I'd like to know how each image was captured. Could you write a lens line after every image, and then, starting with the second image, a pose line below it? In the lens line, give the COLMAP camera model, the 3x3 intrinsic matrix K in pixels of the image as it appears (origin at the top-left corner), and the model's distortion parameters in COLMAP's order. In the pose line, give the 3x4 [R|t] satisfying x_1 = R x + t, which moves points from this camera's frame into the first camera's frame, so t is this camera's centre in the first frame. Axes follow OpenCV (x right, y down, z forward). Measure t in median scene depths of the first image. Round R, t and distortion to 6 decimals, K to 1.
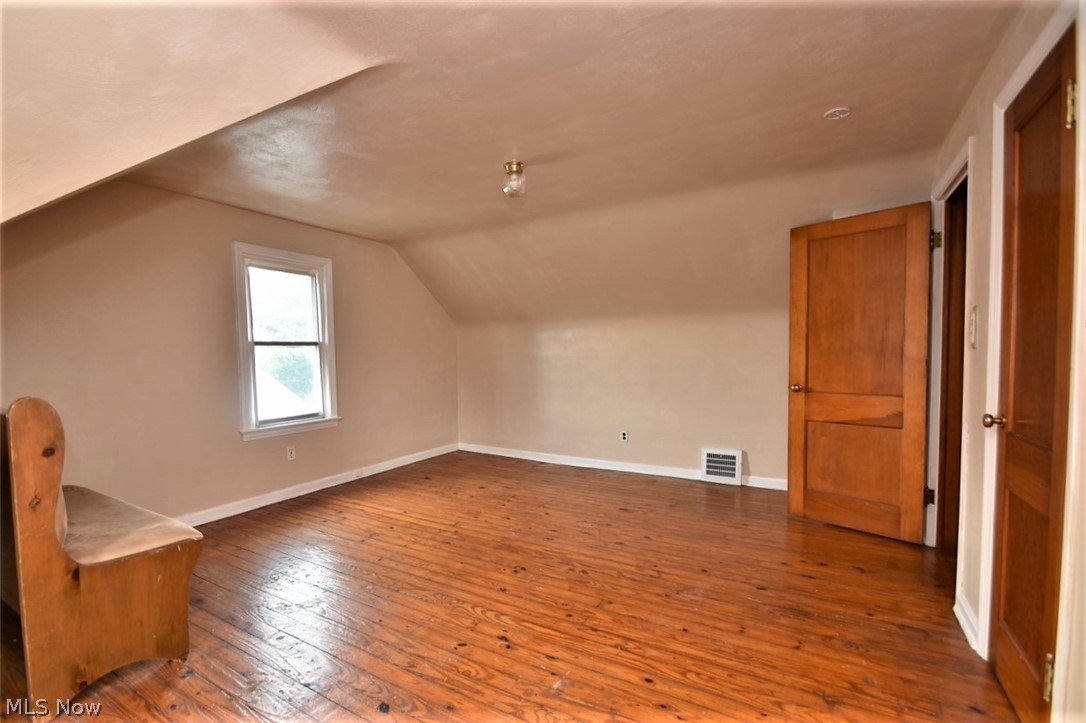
lens RADIAL K [[476.8, 0, 533.5], [0, 476.8, 378.0], [0, 0, 1]] dist [-0.002334, -0.000591]
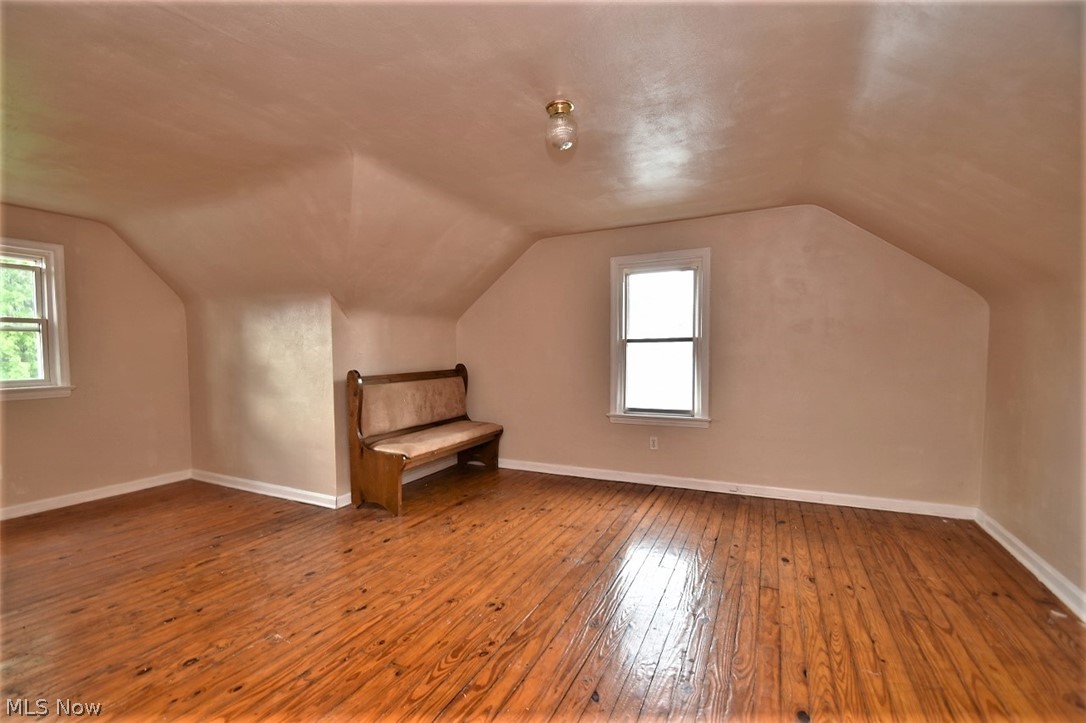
lens RADIAL K [[476.8, 0, 533.5], [0, 476.8, 378.0], [0, 0, 1]] dist [-0.002334, -0.000591]
pose [[0.068751, 0.063003, -0.995642, 0.579601], [-0.045399, 0.997168, 0.059965, -0.043148], [0.996600, 0.041078, 0.071416, 0.719657]]
